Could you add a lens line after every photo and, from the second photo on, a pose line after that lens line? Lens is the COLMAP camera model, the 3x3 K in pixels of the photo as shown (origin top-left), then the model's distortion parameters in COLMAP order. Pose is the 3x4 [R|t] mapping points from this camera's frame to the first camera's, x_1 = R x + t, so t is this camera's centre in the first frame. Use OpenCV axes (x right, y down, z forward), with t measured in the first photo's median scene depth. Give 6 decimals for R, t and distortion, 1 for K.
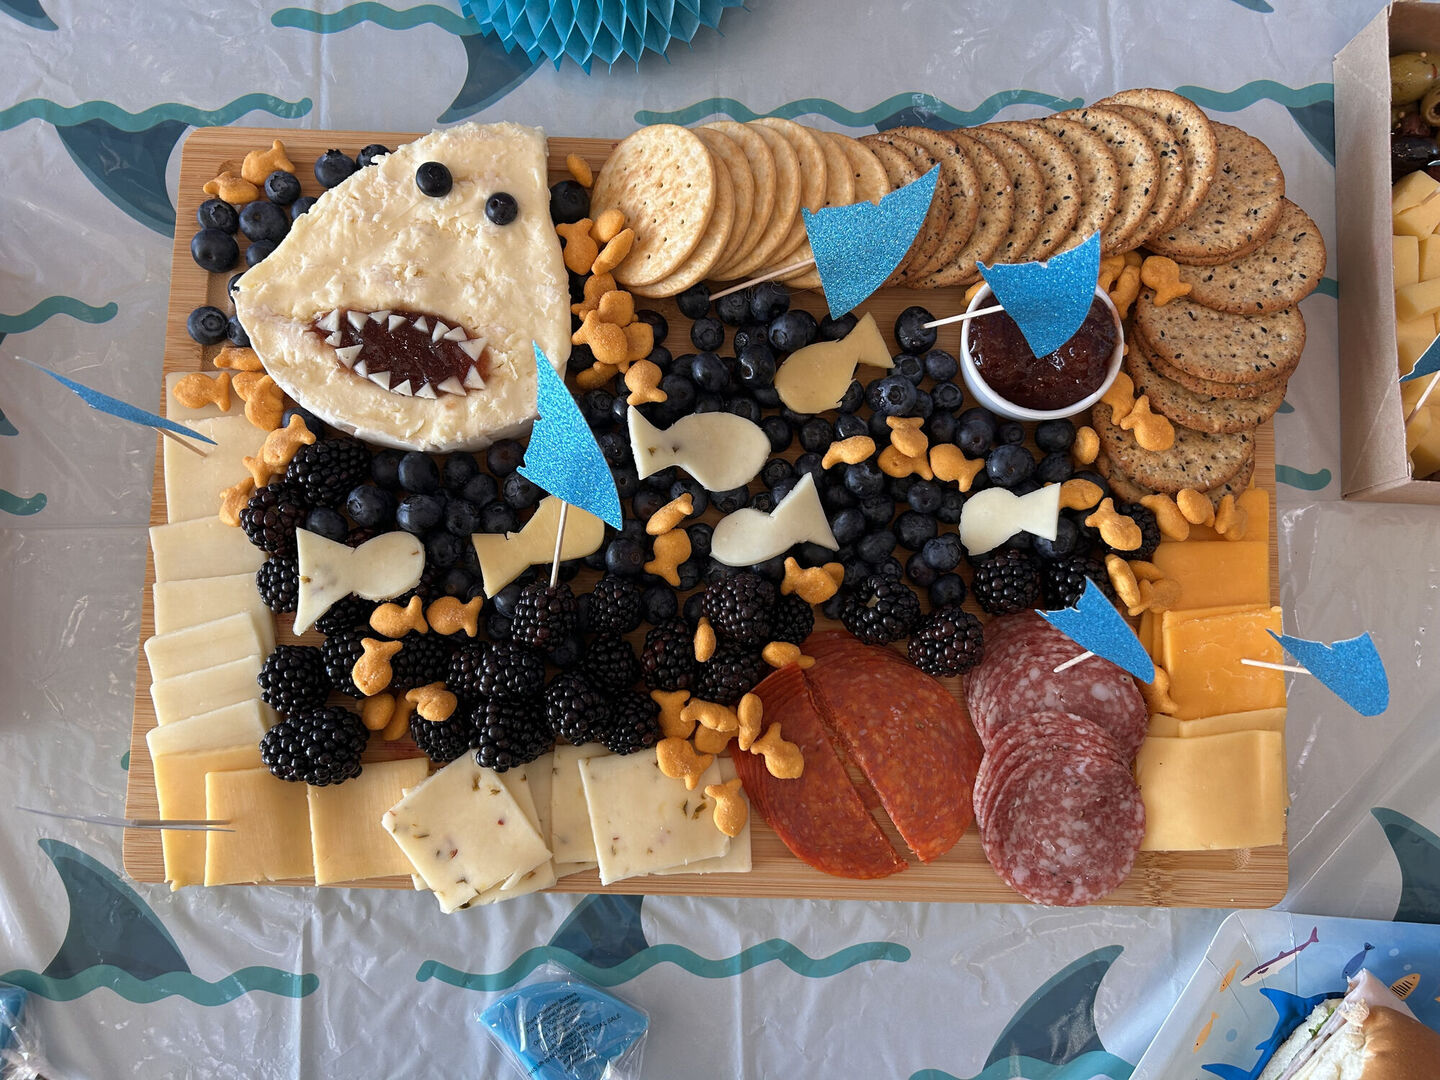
lens RADIAL K [[1086.4, 0, 718.1], [0, 1086.4, 545.7], [0, 0, 1]] dist [0.018800, -0.026118]
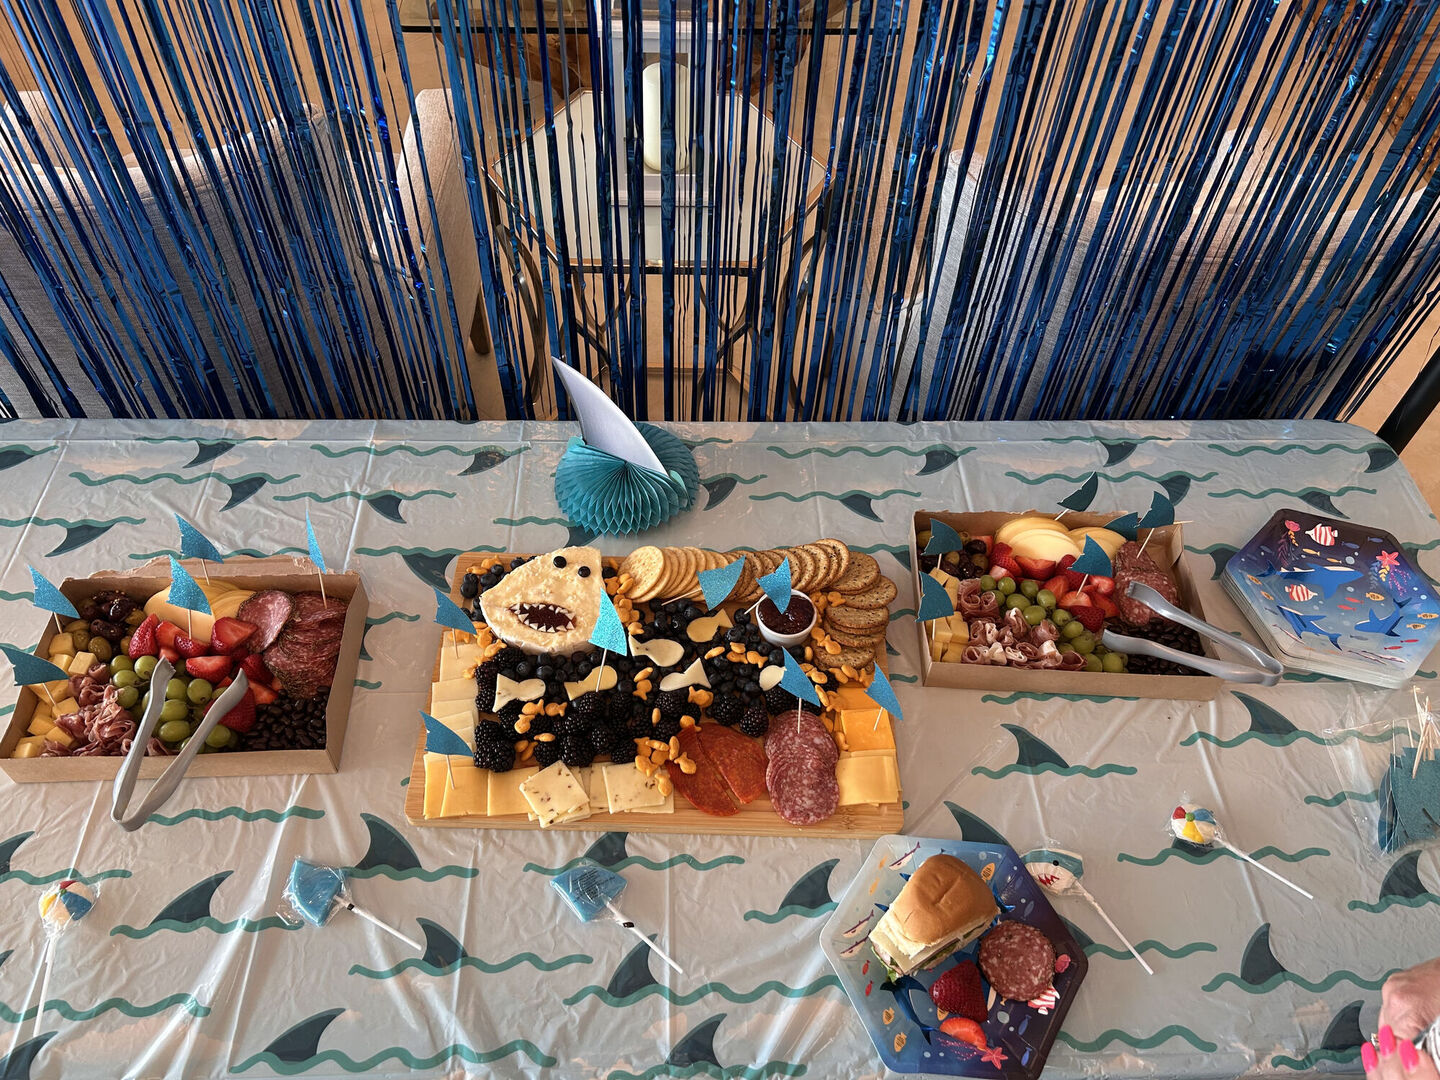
lens RADIAL K [[1086.4, 0, 720.0], [0, 1086.4, 539.6], [0, 0, 1]] dist [0.018800, -0.026118]
pose [[0.999658, 0.007892, 0.024931, 0.066716], [0.006989, 0.838064, -0.545528, 1.081082], [-0.025199, 0.545516, 0.837722, -1.283946]]
